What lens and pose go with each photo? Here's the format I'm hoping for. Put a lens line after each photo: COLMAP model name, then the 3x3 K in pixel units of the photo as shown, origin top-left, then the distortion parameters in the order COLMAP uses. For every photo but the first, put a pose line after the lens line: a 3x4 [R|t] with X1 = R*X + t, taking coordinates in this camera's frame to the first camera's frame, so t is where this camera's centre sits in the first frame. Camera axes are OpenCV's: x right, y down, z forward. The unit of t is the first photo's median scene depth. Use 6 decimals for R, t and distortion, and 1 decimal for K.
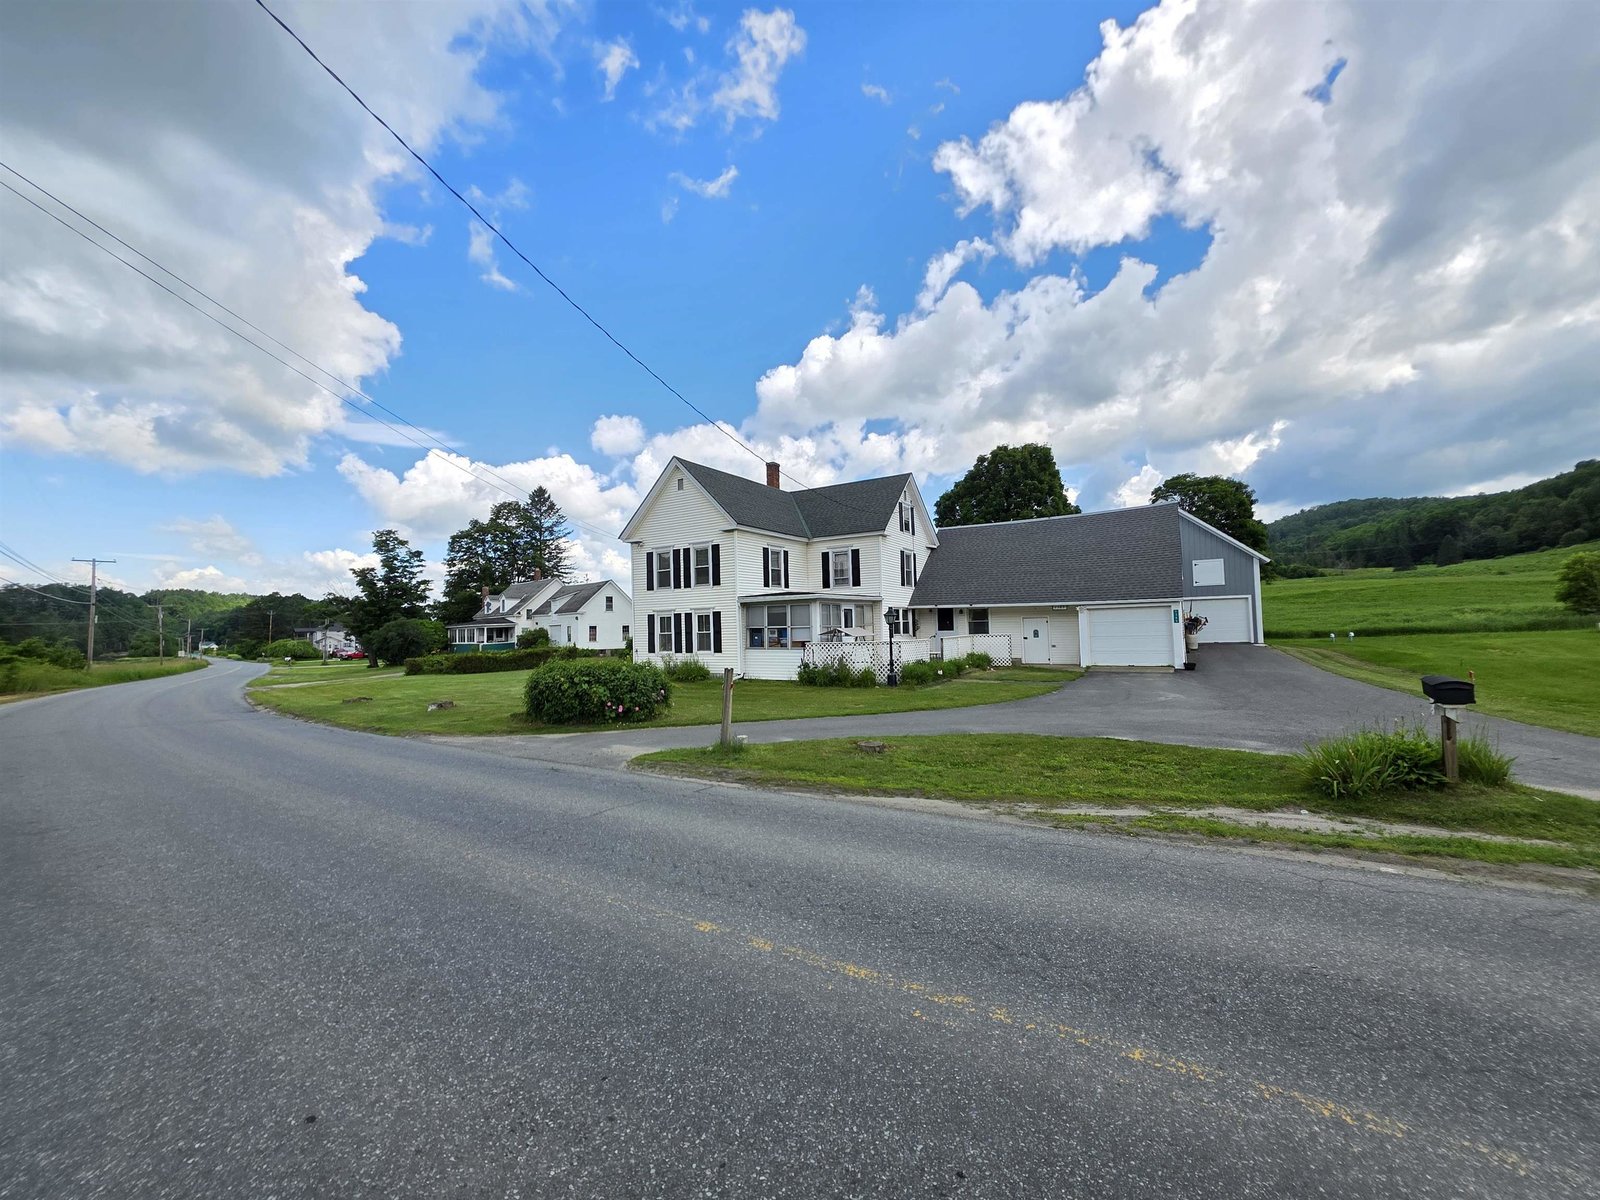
lens RADIAL K [[636.7, 0, 796.8], [0, 636.7, 576.7], [0, 0, 1]] dist [0.001189, 0.000401]
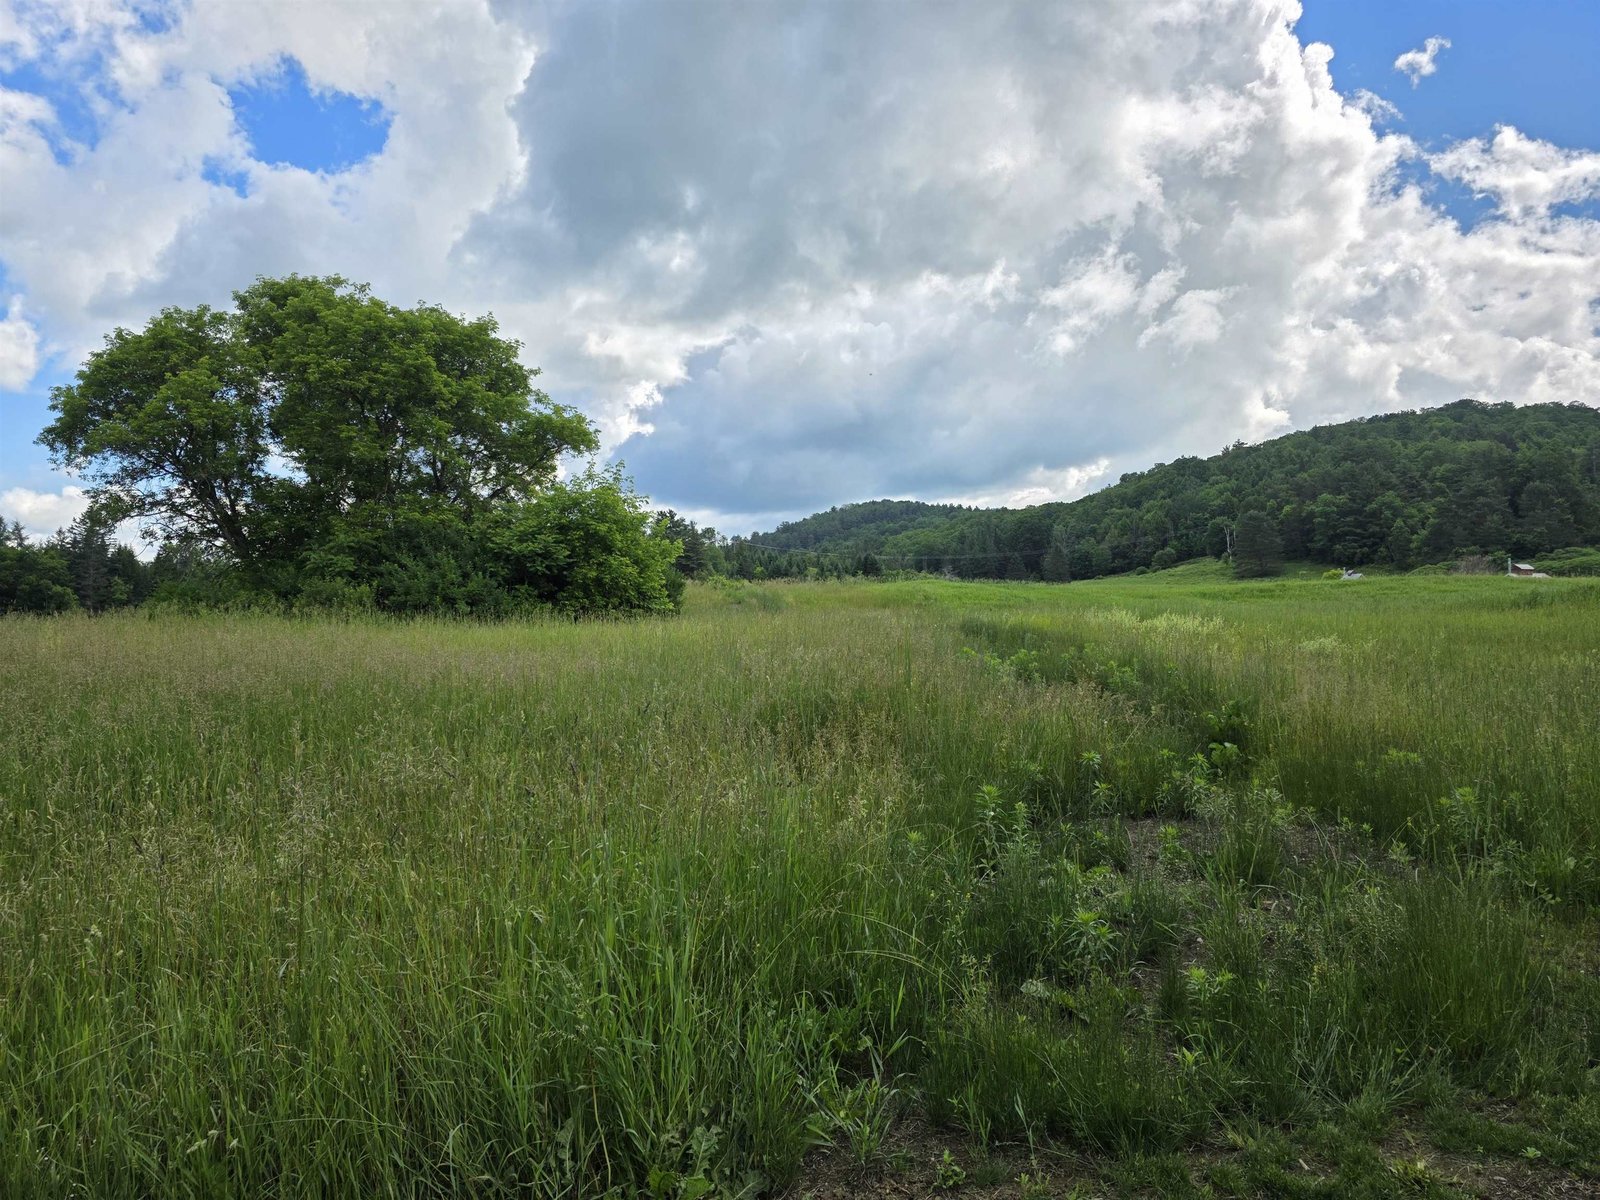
lens RADIAL K [[1094.1, 0, 800.9], [0, 1094.1, 601.5], [0, 0, 1]] dist [0.067425, 0.001470]
pose [[0.792052, 0.046702, 0.608665, 0.347347], [-0.060859, 0.998143, 0.002609, 0.226630], [-0.607413, -0.039109, 0.793423, 2.462945]]
